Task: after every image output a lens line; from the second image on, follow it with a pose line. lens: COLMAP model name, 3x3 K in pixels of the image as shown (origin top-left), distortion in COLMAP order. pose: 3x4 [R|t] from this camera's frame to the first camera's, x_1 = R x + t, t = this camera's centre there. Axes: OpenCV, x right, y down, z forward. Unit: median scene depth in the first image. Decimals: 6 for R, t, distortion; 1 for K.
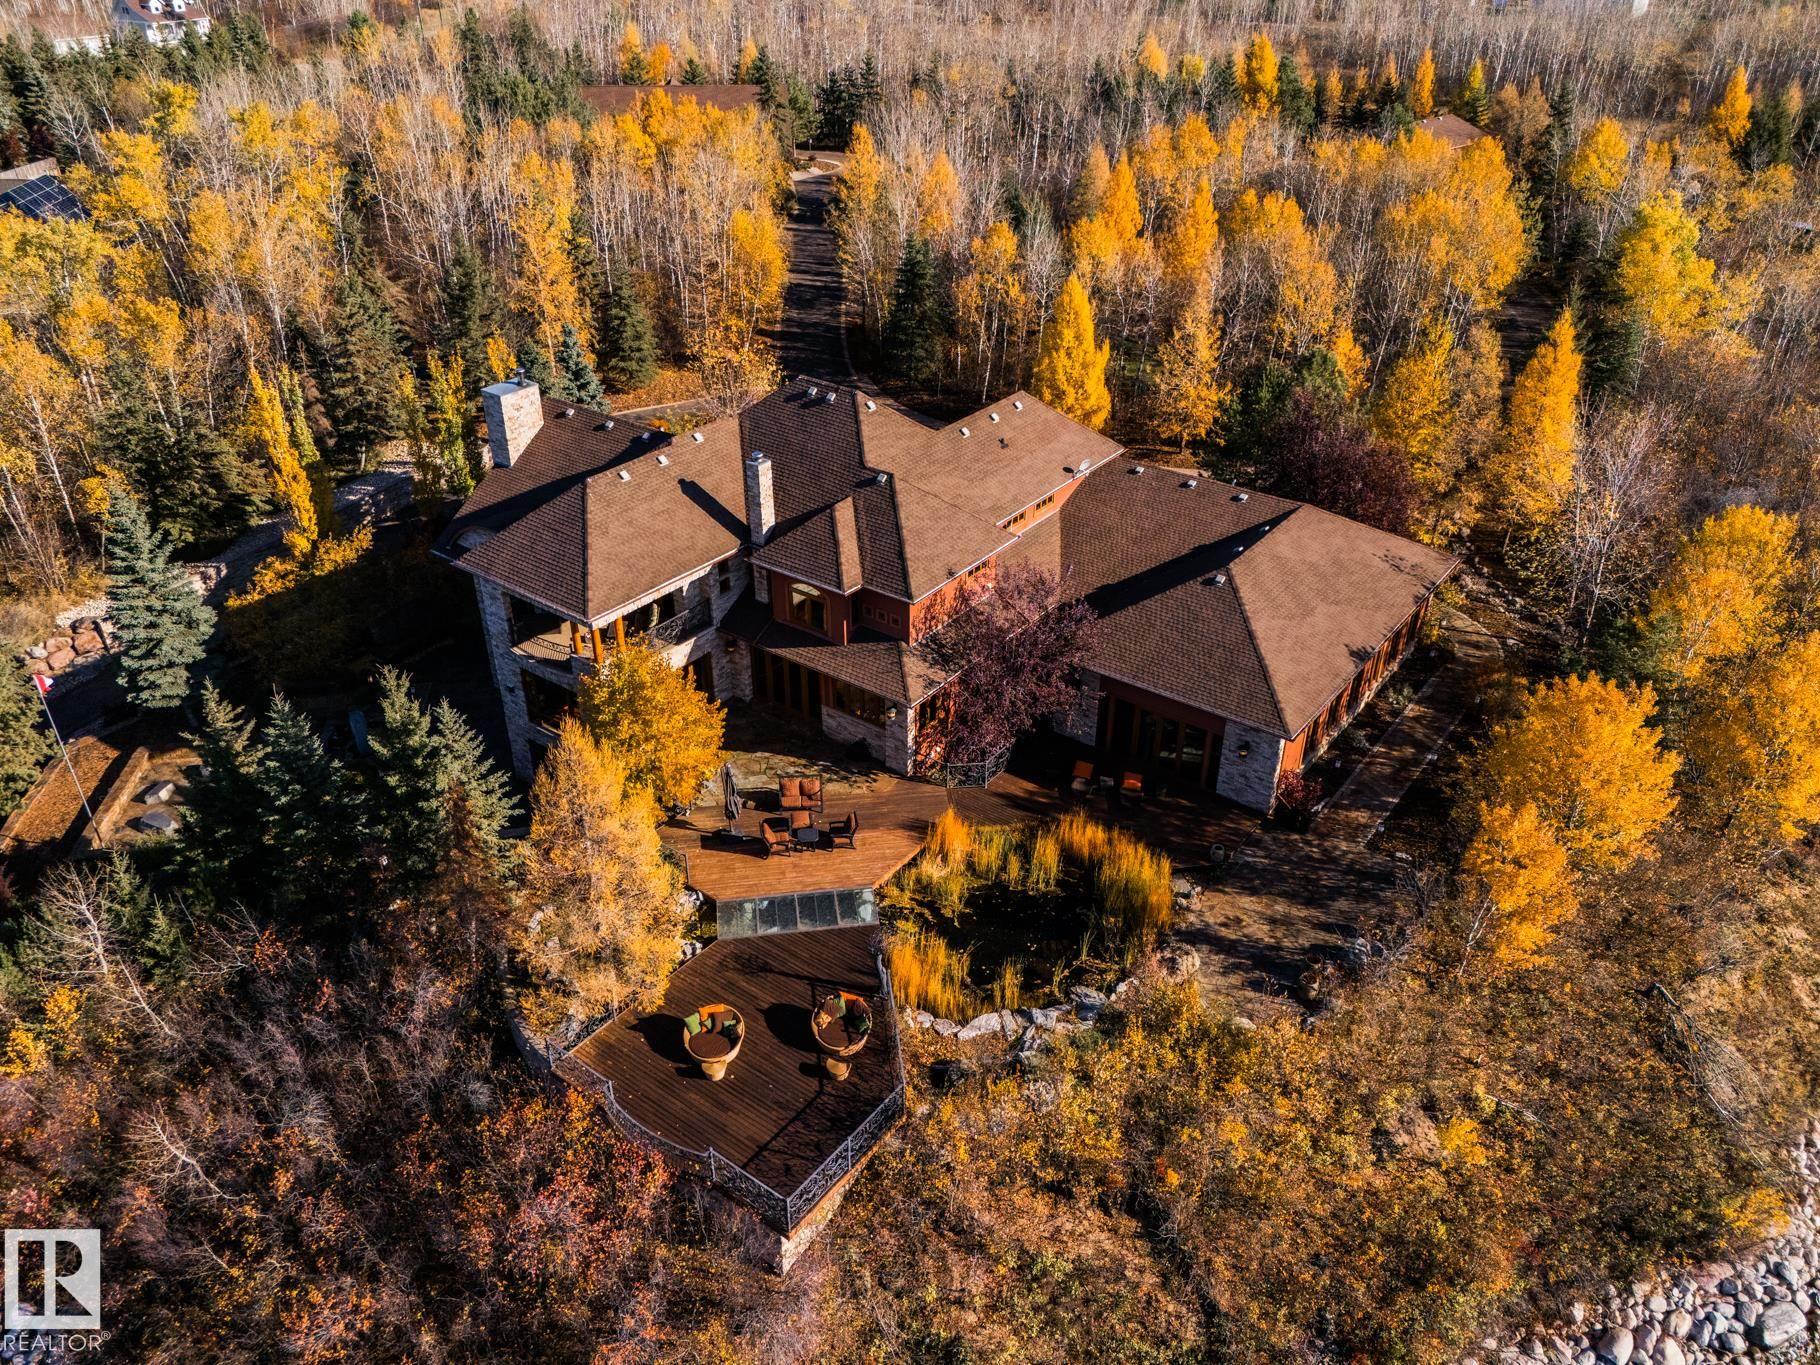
lens RADIAL K [[1375.6, 0, 905.7], [0, 1375.6, 671.4], [0, 0, 1]] dist [0.066972, -0.022602]
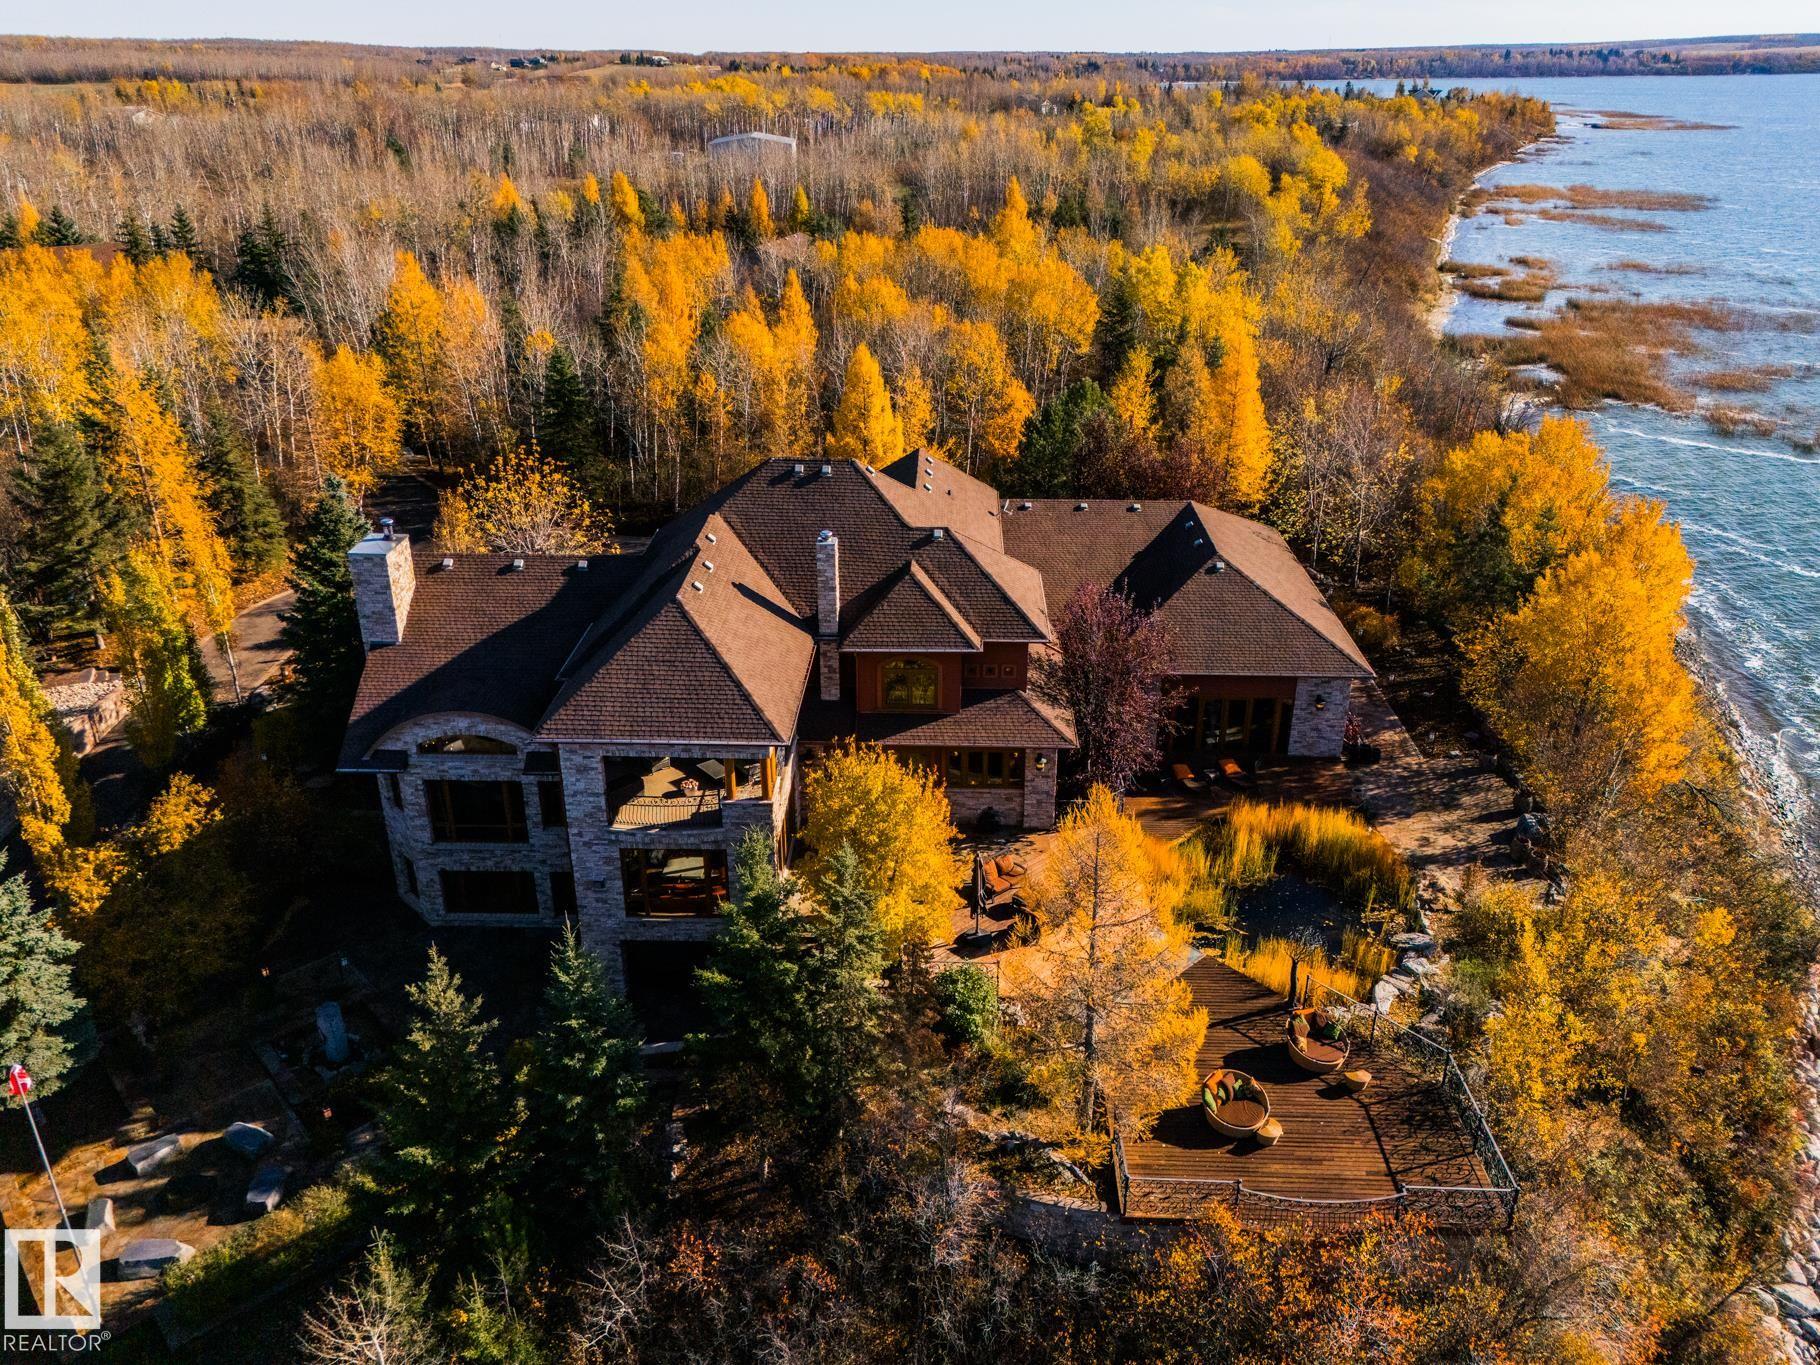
lens RADIAL K [[1375.6, 0, 905.0], [0, 1375.6, 675.7], [0, 0, 1]] dist [0.066972, -0.022602]
pose [[0.811444, -0.238523, 0.533541, -0.580162], [0.295192, 0.955186, -0.021925, -0.034913], [-0.504401, 0.175288, 0.845490, 0.240973]]
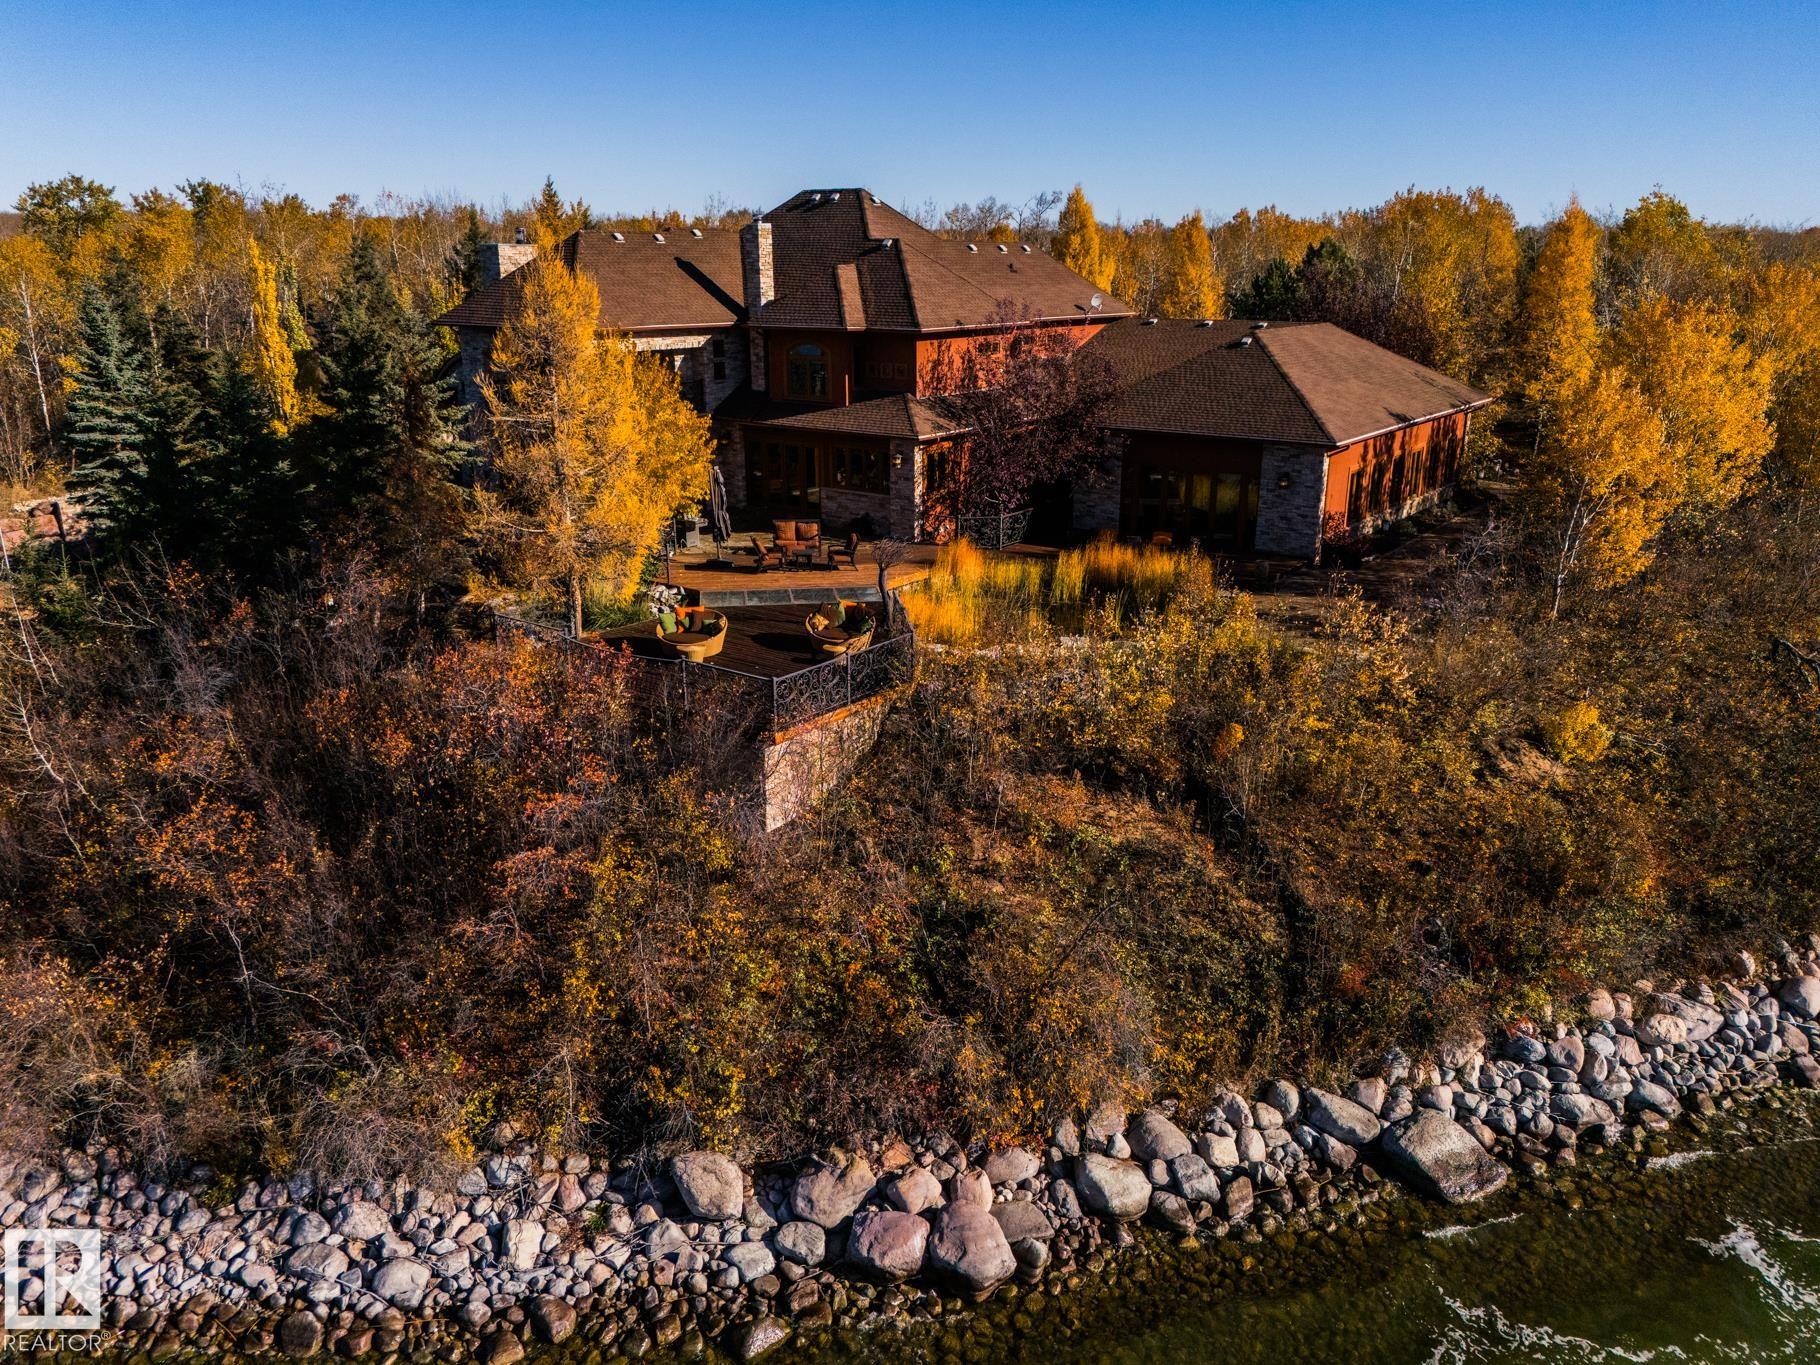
lens RADIAL K [[1375.6, 0, 901.1], [0, 1375.6, 679.9], [0, 0, 1]] dist [0.066972, -0.022602]
pose [[0.999994, -0.000424, -0.003362, -0.004525], [-0.000410, 0.969695, -0.244320, 0.401446], [0.003364, 0.244320, 0.969689, 0.143627]]
